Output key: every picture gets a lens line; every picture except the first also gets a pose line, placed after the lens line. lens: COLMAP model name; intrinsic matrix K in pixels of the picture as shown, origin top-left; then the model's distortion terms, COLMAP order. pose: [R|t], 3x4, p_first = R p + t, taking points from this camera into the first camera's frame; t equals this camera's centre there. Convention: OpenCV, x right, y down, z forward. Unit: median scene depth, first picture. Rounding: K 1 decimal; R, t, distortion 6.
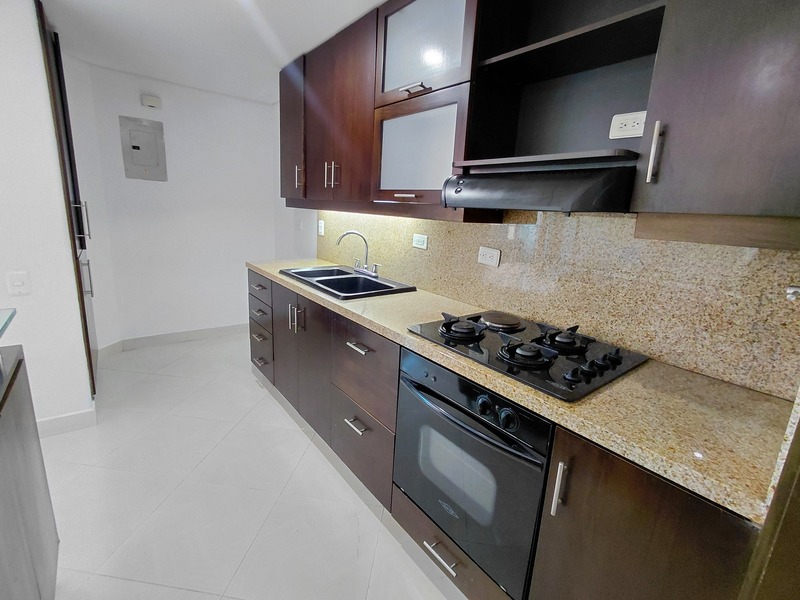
lens RADIAL K [[365.3, 0, 403.5], [0, 365.3, 287.6], [0, 0, 1]] dist [-0.000894, 0.000778]
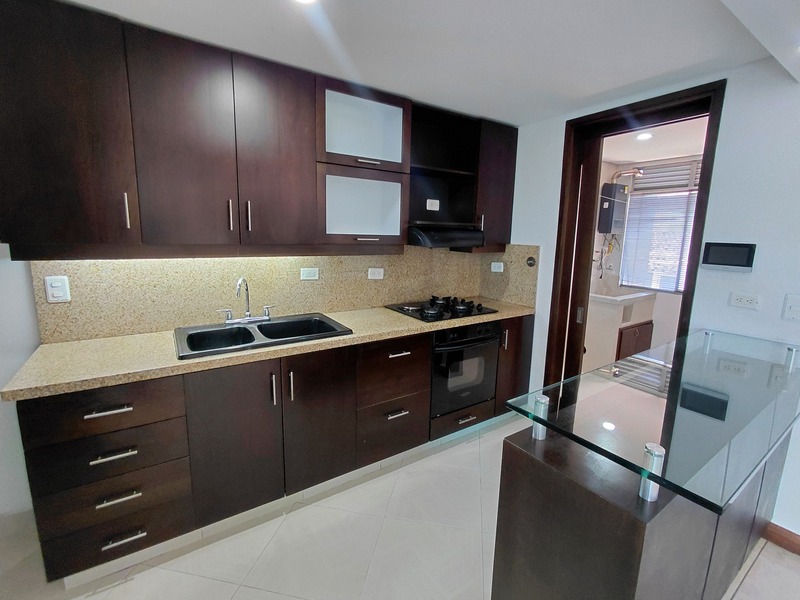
lens RADIAL K [[365.3, 0, 403.5], [0, 365.3, 287.6], [0, 0, 1]] dist [-0.000894, 0.000778]
pose [[0.092884, -0.206768, 0.973971, -1.225499], [0.190845, 0.963760, 0.186400, -0.283448], [-0.977216, 0.168565, 0.128978, 0.677804]]
